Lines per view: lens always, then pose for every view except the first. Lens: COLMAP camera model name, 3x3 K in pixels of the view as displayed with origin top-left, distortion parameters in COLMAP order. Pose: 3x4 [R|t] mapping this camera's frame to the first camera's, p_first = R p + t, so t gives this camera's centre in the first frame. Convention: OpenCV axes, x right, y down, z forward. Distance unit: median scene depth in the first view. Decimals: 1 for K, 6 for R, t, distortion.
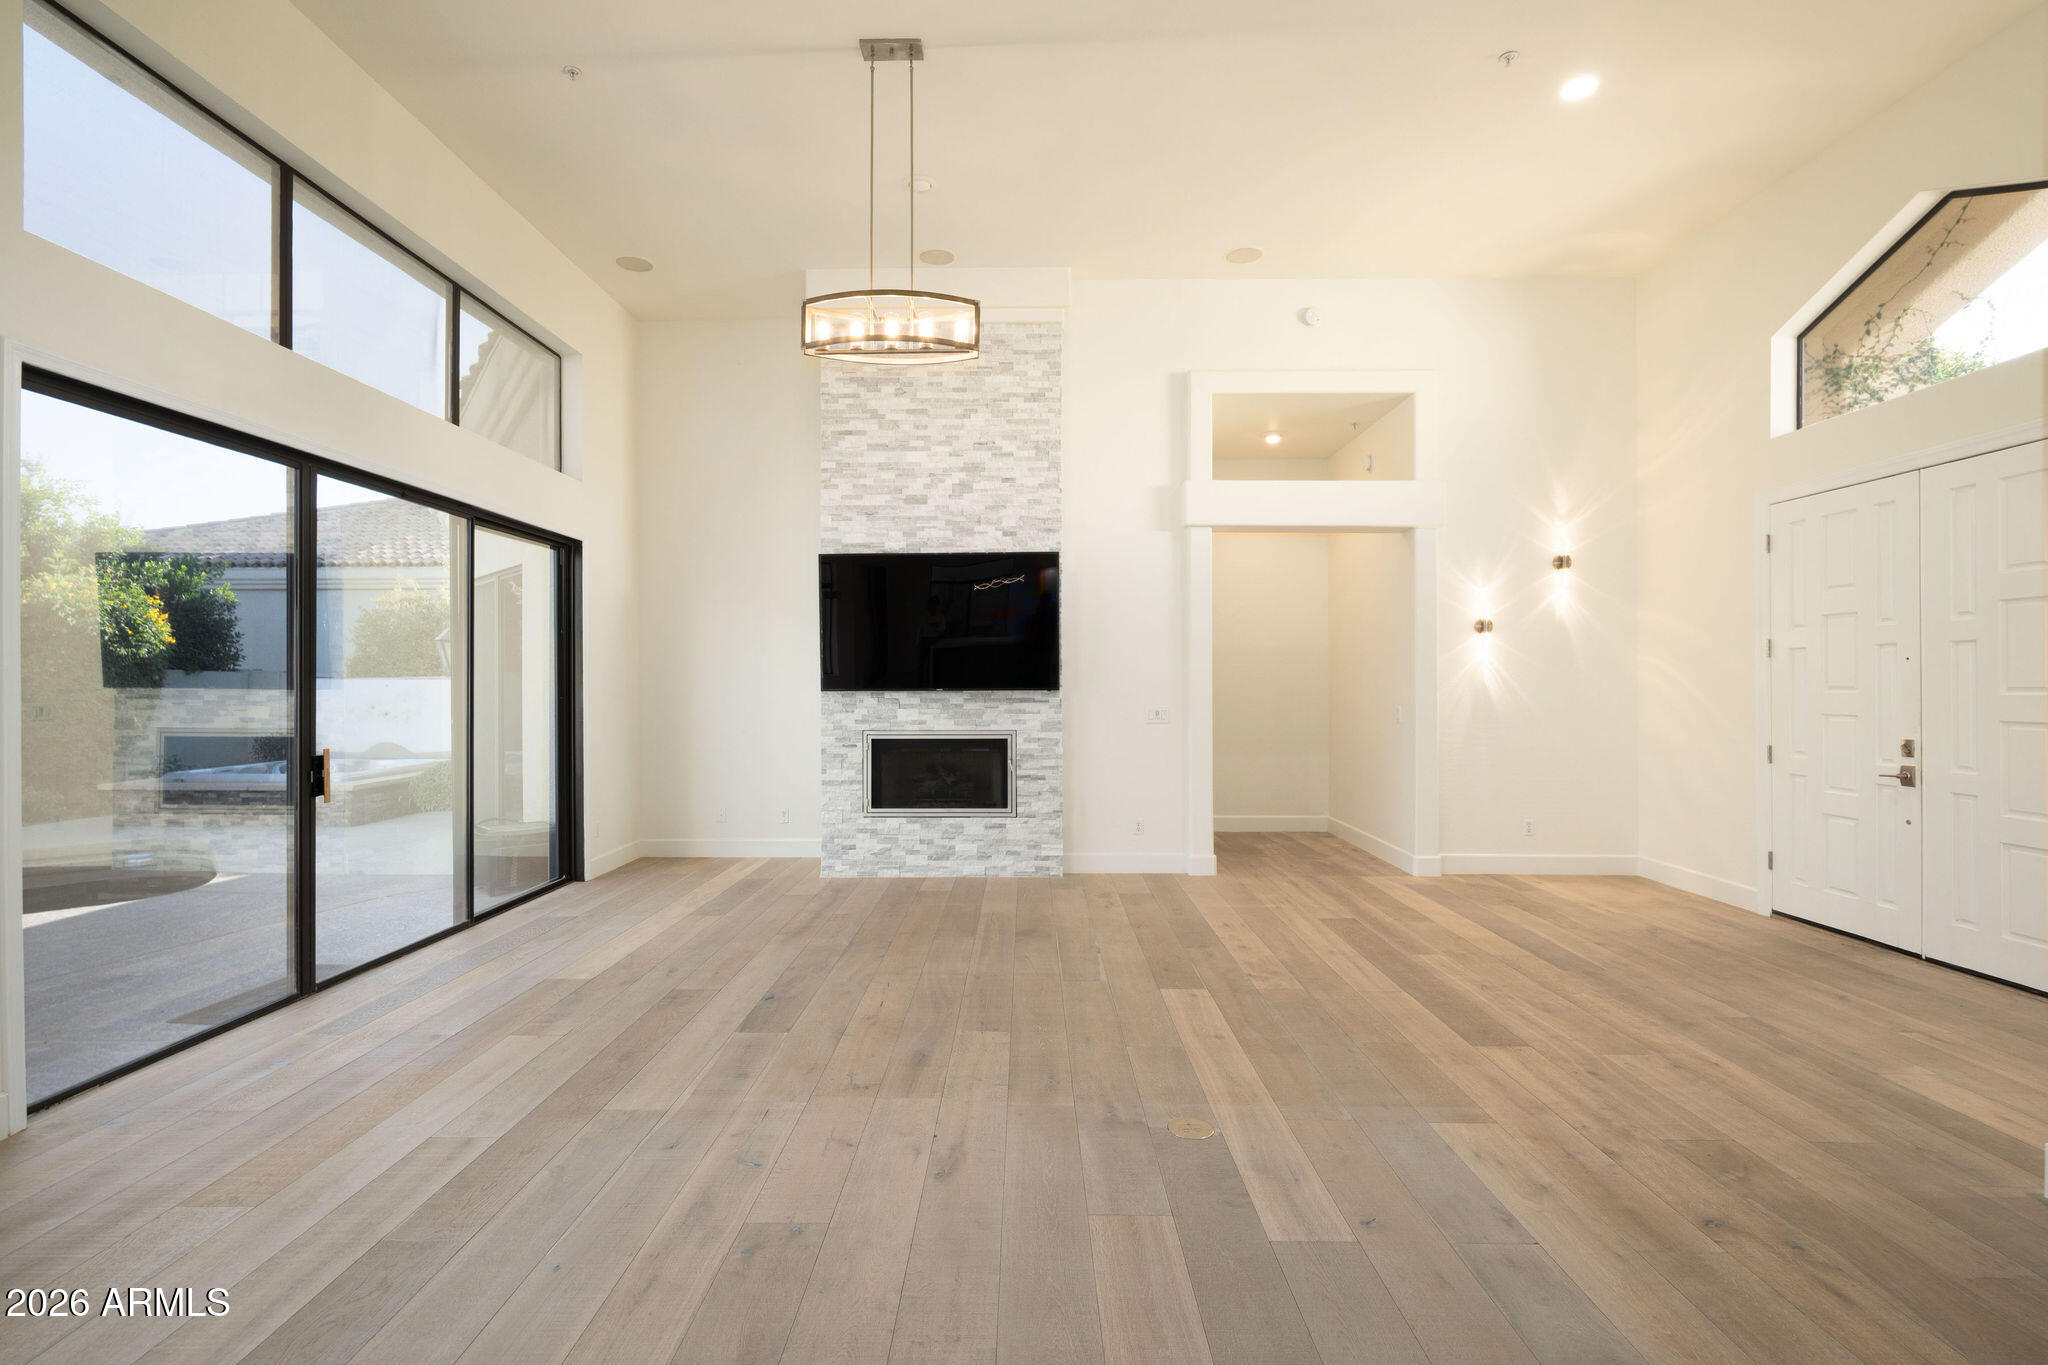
lens RADIAL K [[933.2, 0, 1020.5], [0, 933.2, 682.7], [0, 0, 1]] dist [-0.003093, 0.001230]
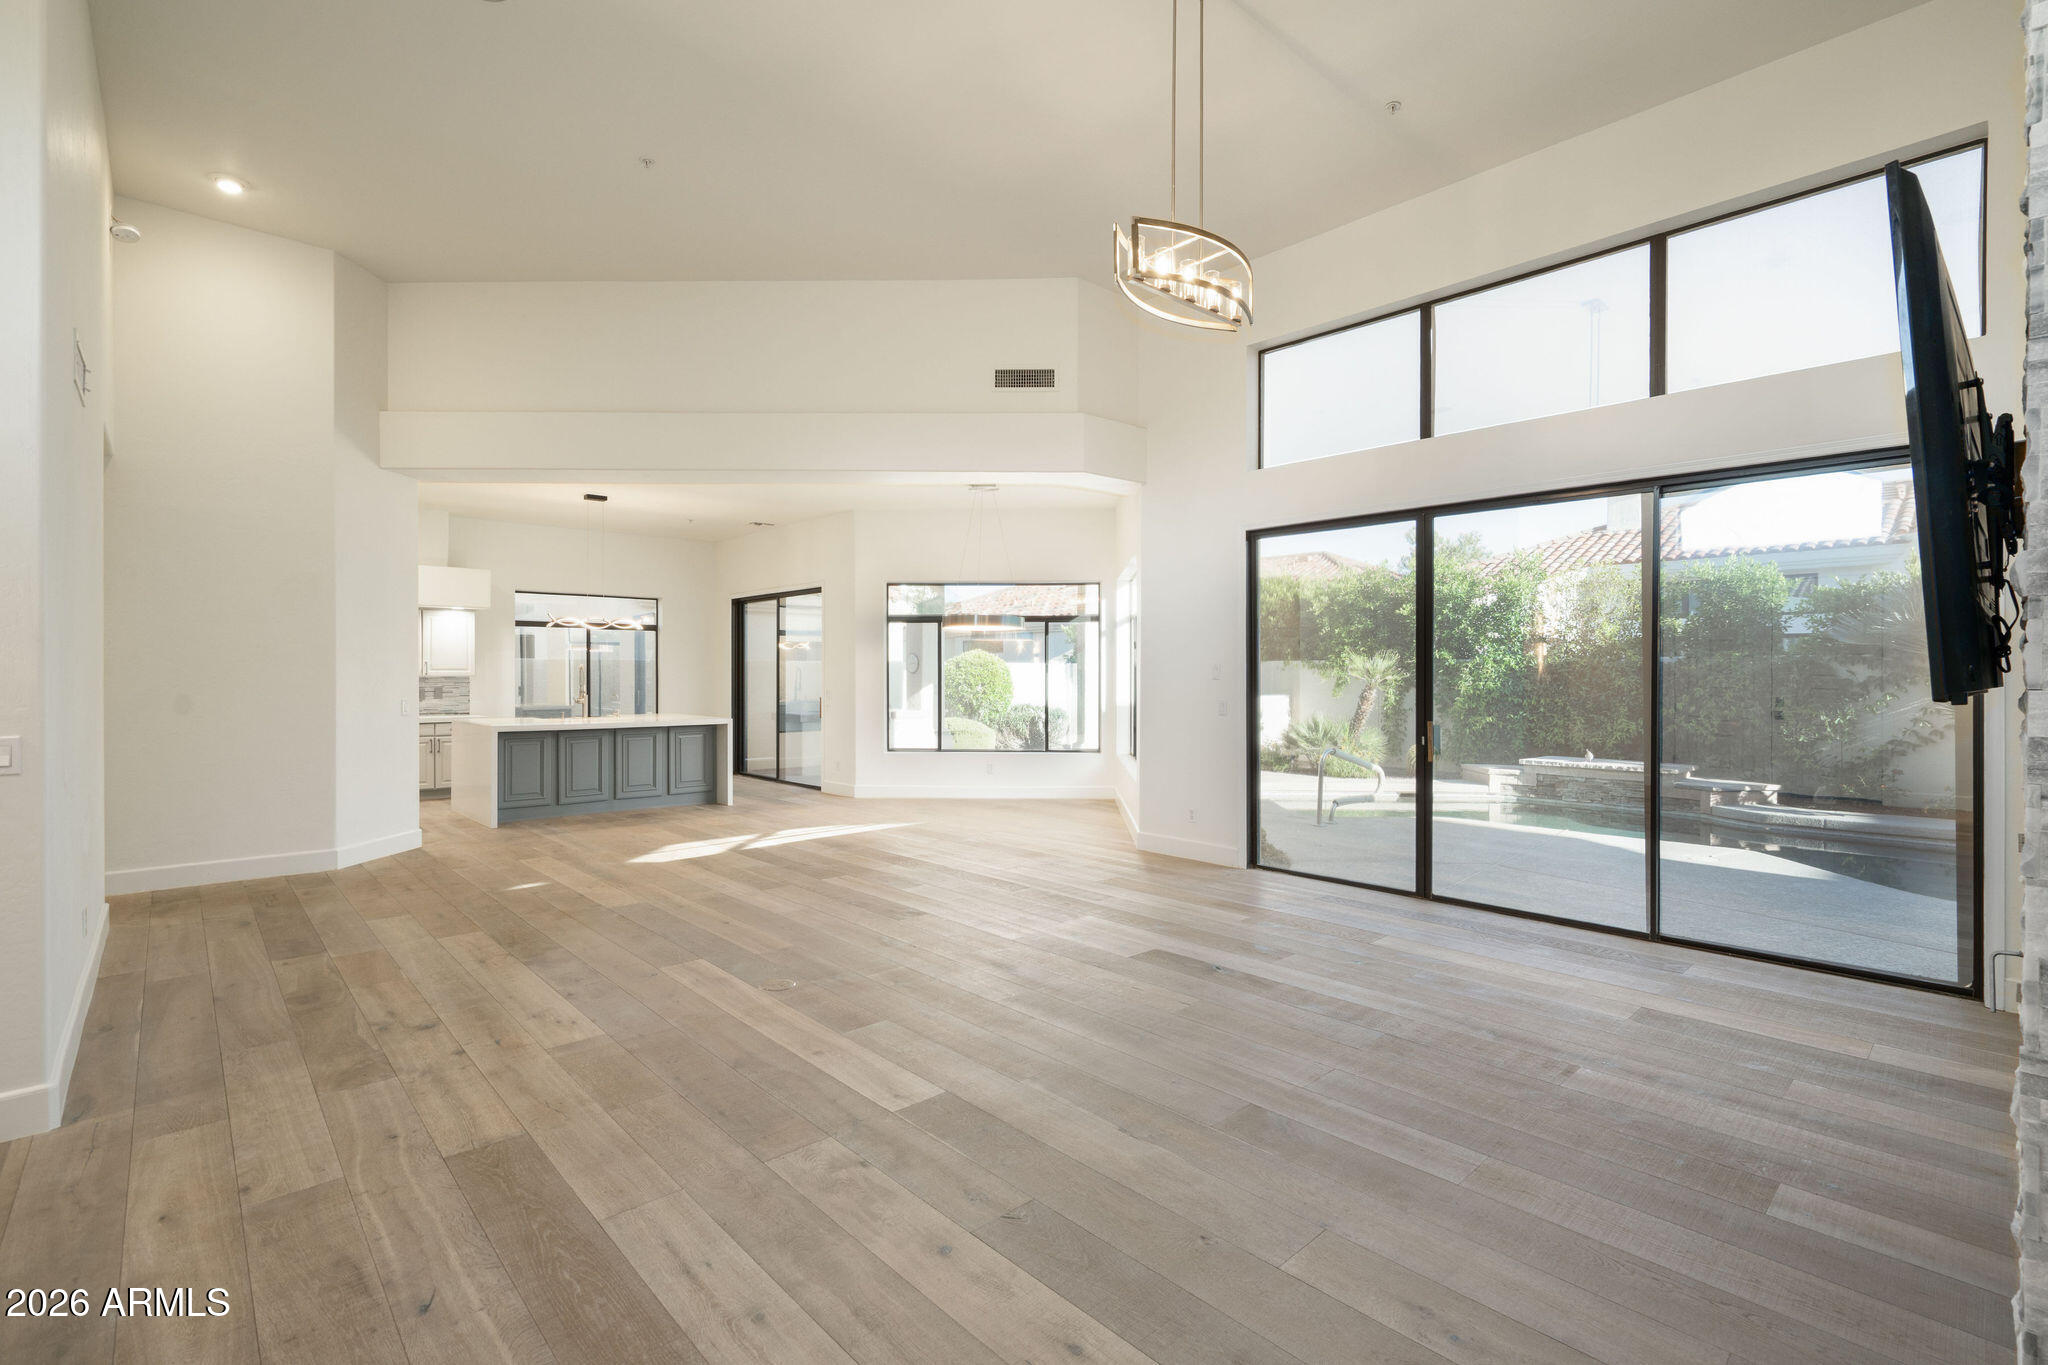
lens RADIAL K [[933.2, 0, 1009.2], [0, 933.2, 678.0], [0, 0, 1]] dist [-0.003093, 0.001230]
pose [[-0.741971, 0.004144, -0.670420, 0.707318], [0.003539, 0.999991, 0.002265, 0.003909], [0.670423, -0.000692, -0.741979, 1.854855]]
